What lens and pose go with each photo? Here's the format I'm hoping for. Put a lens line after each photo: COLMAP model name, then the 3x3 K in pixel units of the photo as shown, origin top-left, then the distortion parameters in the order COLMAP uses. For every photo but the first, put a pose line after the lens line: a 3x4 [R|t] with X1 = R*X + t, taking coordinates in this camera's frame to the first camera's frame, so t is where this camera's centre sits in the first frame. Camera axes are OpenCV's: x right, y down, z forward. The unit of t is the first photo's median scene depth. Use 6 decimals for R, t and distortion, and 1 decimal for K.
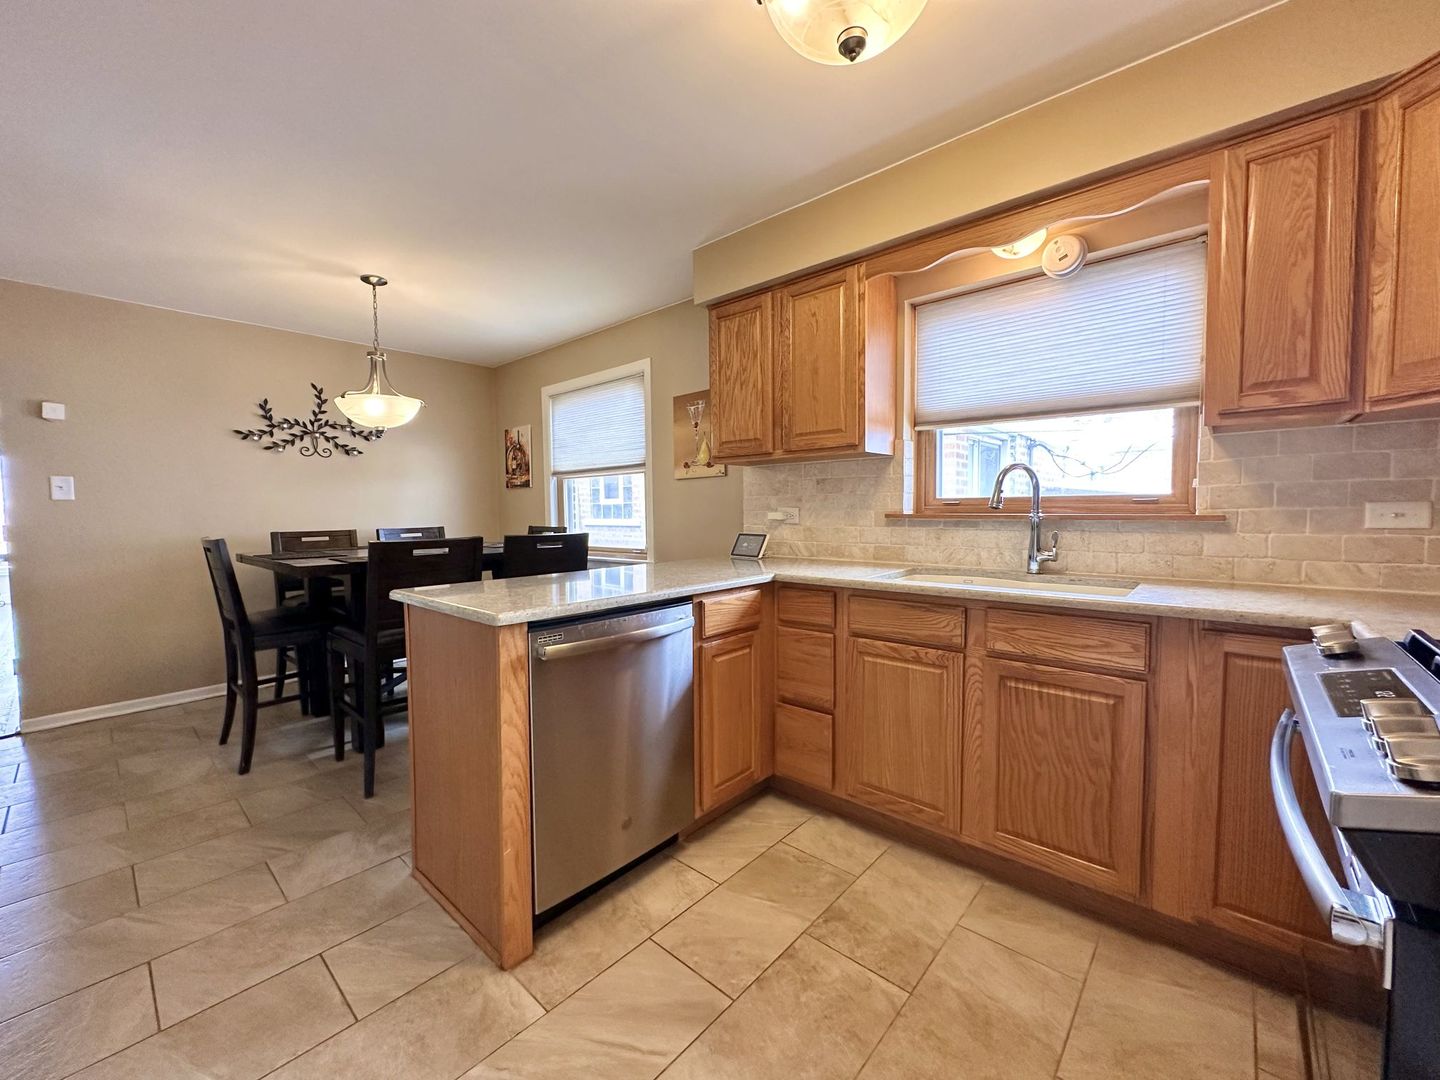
lens RADIAL K [[575.2, 0, 722.5], [0, 575.2, 540.9], [0, 0, 1]] dist [-0.005318, 0.001012]
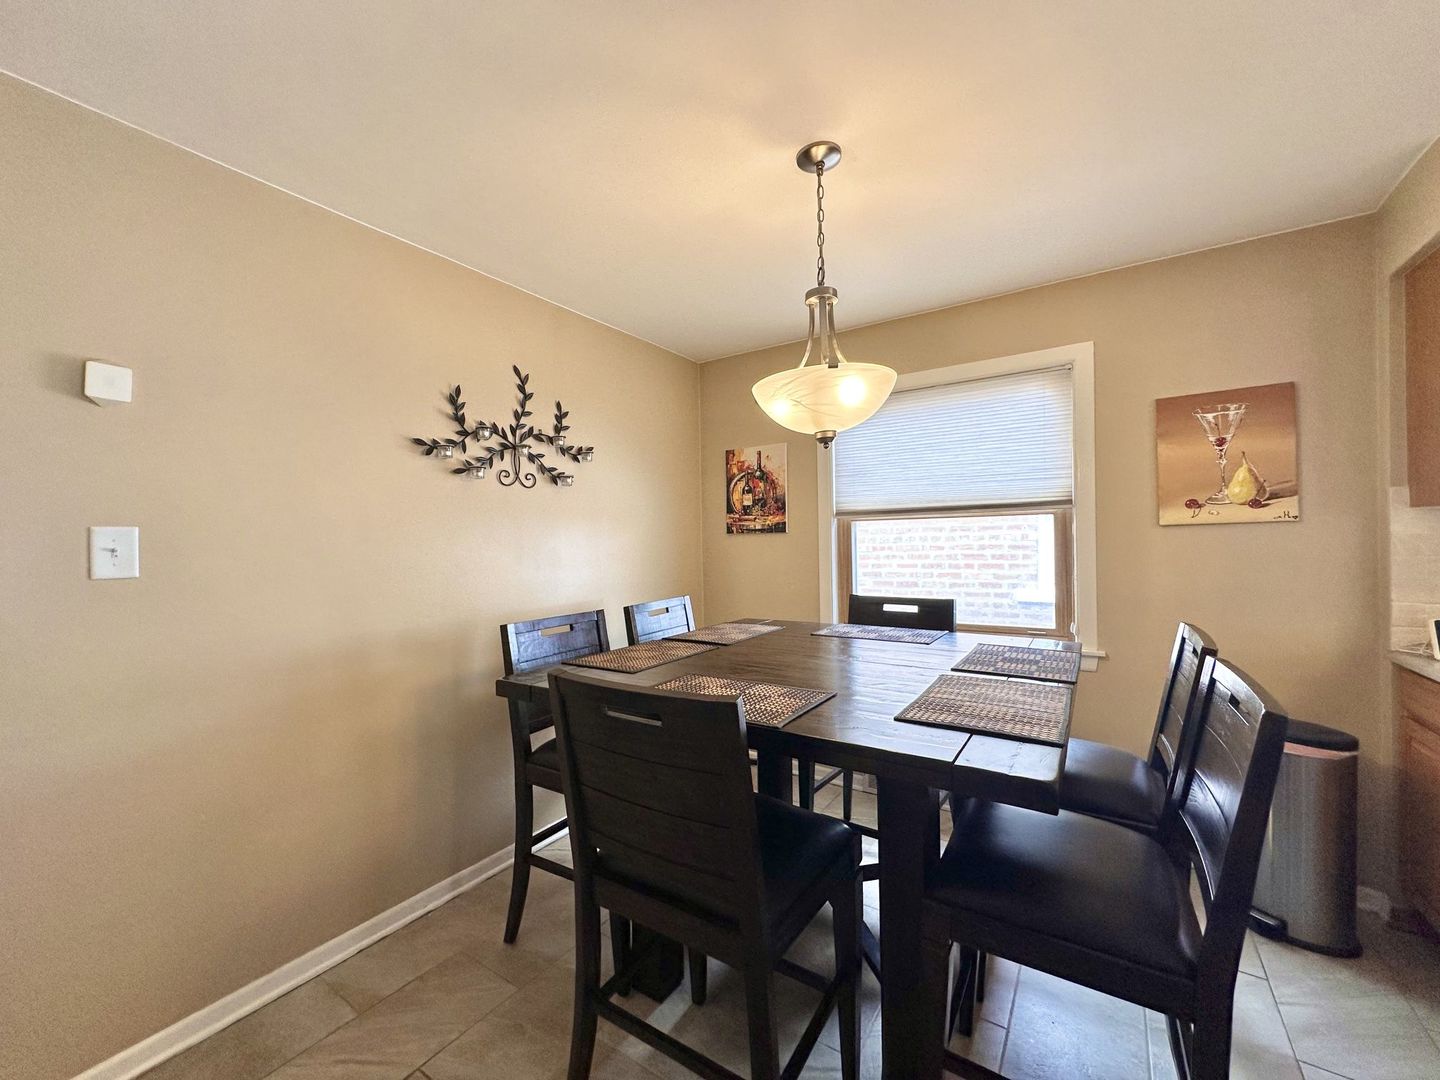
lens RADIAL K [[575.2, 0, 723.6], [0, 575.2, 538.3], [0, 0, 1]] dist [-0.005318, 0.001012]
pose [[0.990298, -0.006400, 0.138812, -0.585928], [0.014768, 0.998129, -0.059335, -0.054933], [-0.138172, 0.060809, 0.988540, 0.385149]]
